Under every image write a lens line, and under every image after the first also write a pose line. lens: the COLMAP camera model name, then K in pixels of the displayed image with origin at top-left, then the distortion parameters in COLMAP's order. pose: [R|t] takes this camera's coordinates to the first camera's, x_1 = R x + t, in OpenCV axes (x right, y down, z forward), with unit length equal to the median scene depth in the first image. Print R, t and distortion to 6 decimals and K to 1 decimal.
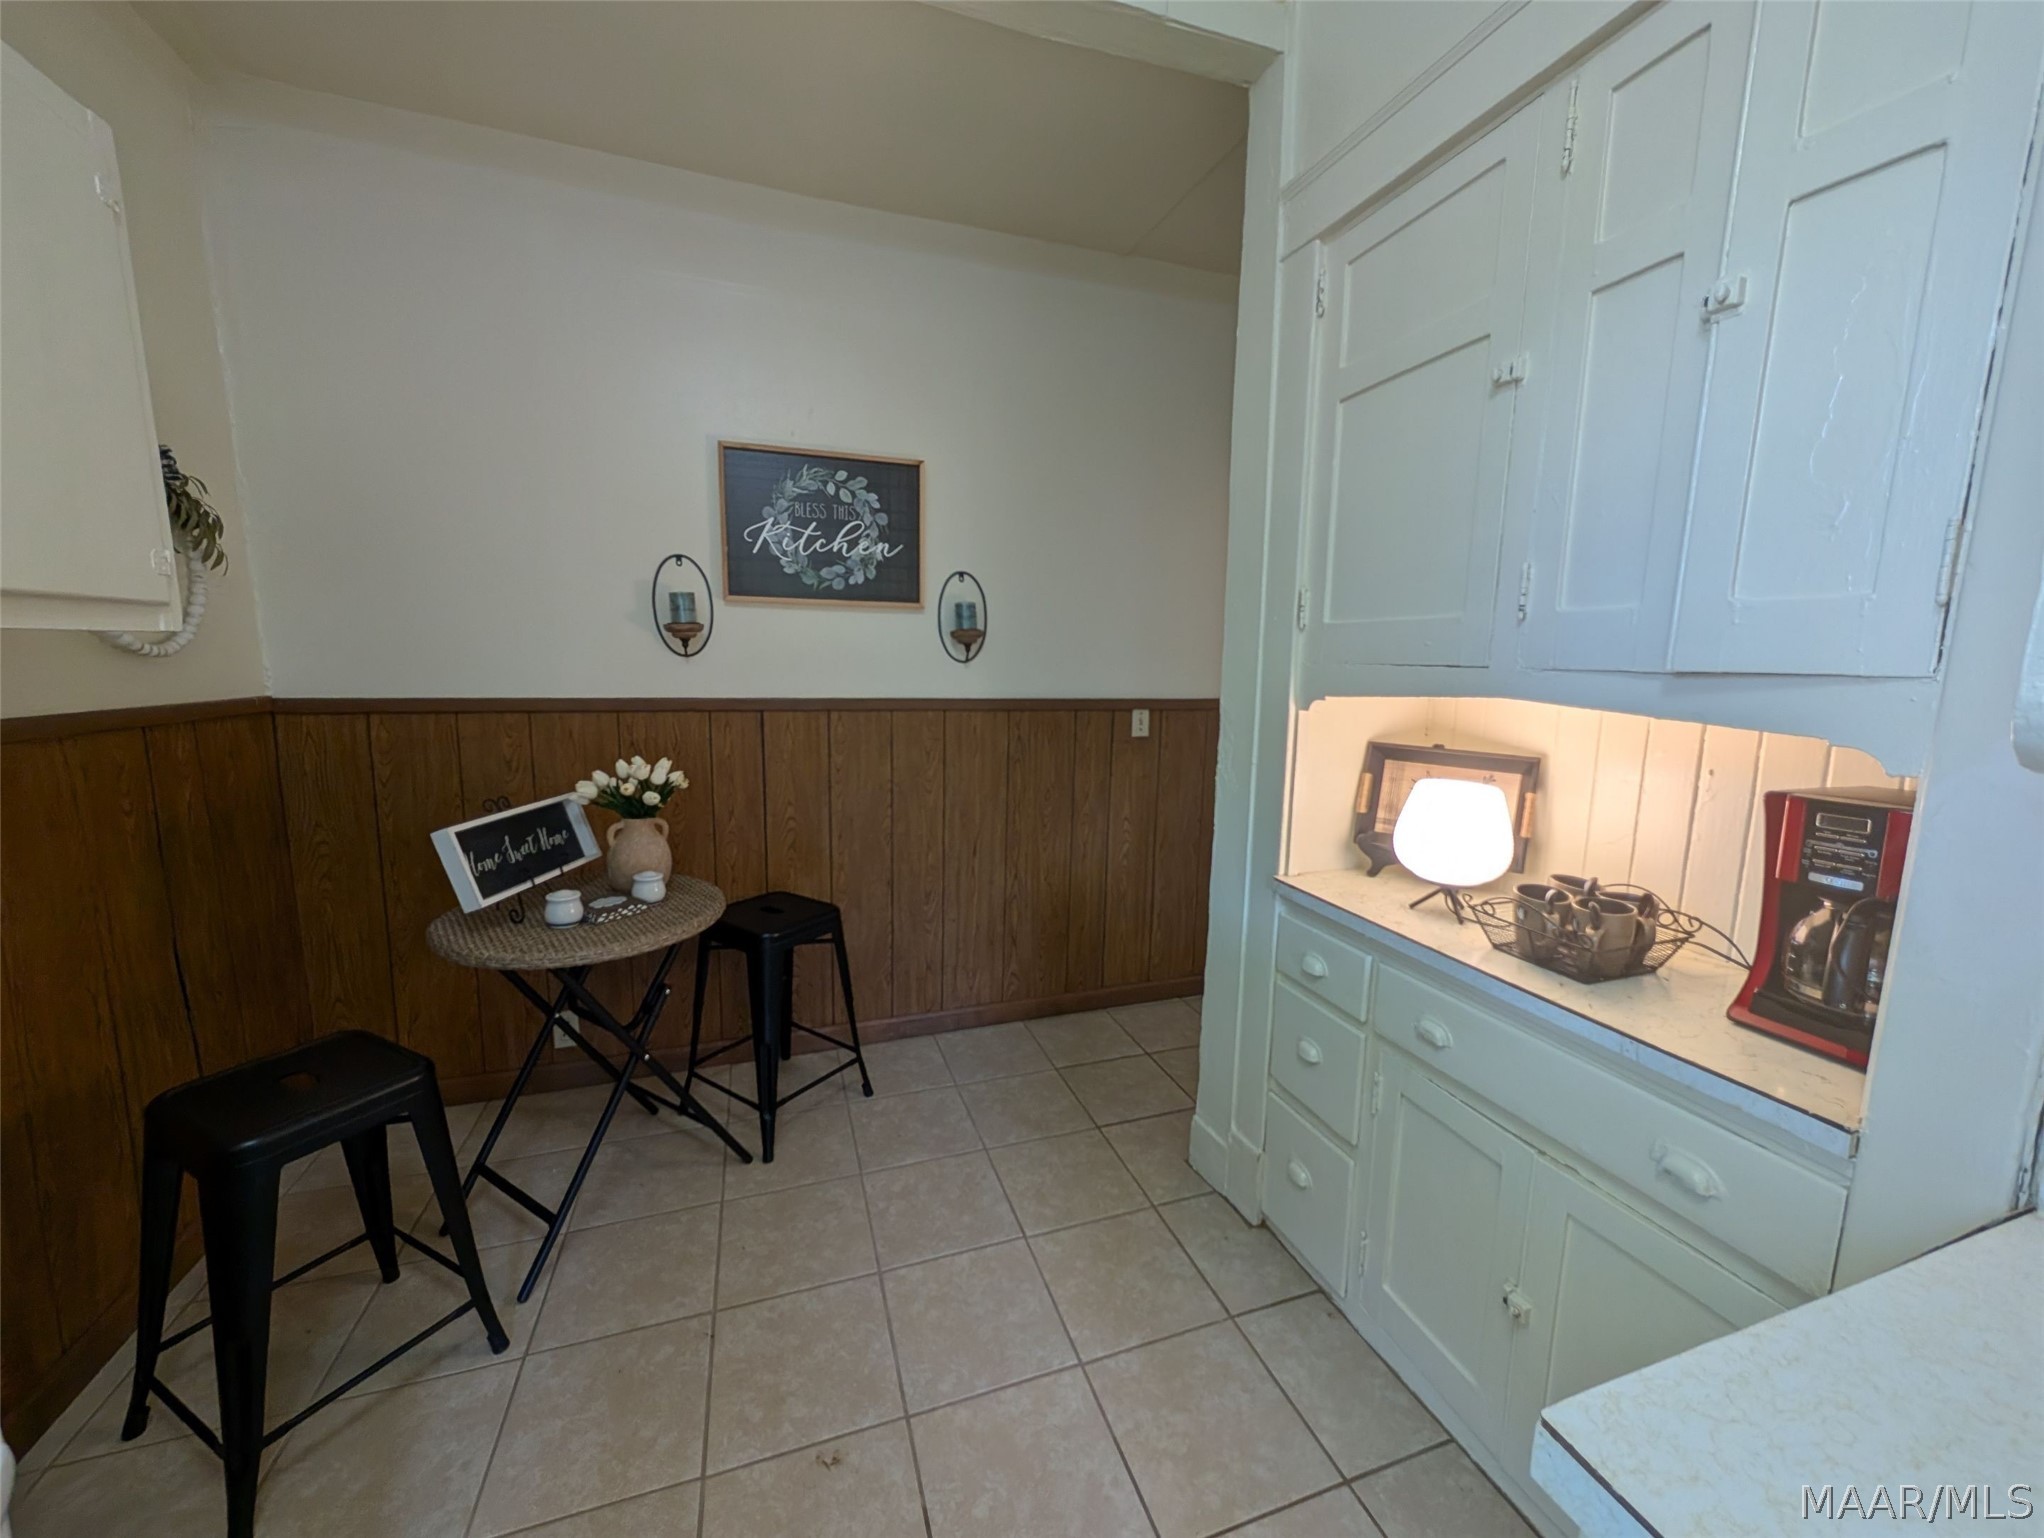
lens RADIAL K [[768.8, 0, 1029.9], [0, 768.8, 762.5], [0, 0, 1]] dist [-0.001250, 0.000121]
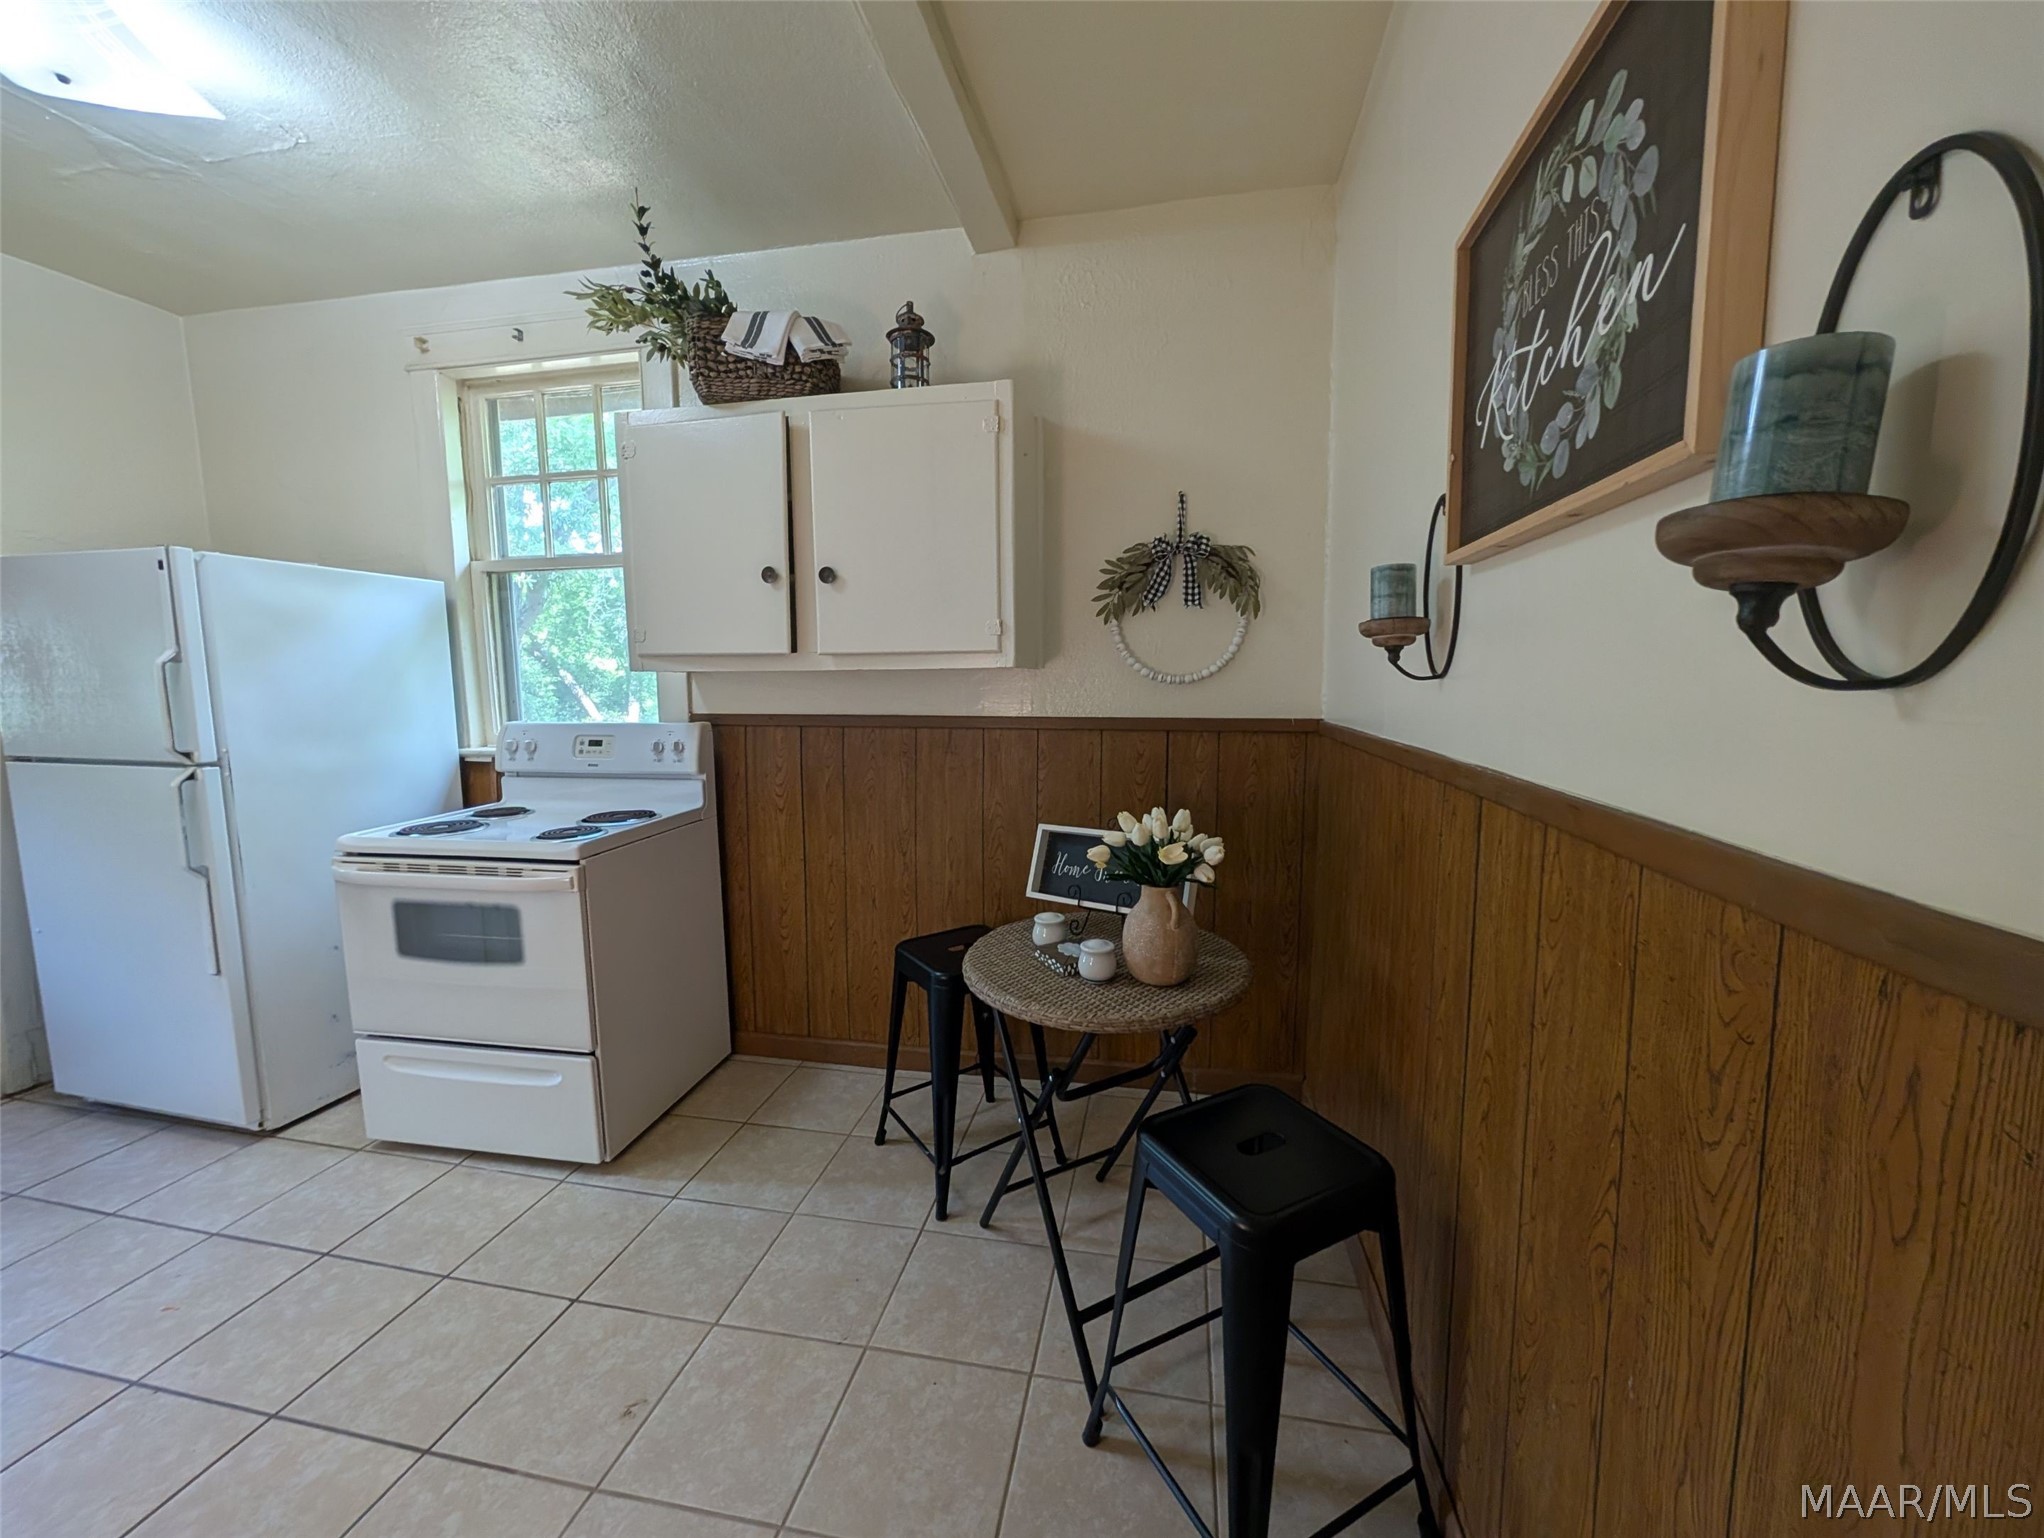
lens RADIAL K [[768.8, 0, 1029.9], [0, 768.8, 762.5], [0, 0, 1]] dist [-0.001250, 0.000121]
pose [[-0.497831, 0.074376, -0.864079, 0.250932], [-0.123535, 0.980076, 0.155534, -0.174575], [0.858431, 0.184174, -0.478724, 1.383238]]
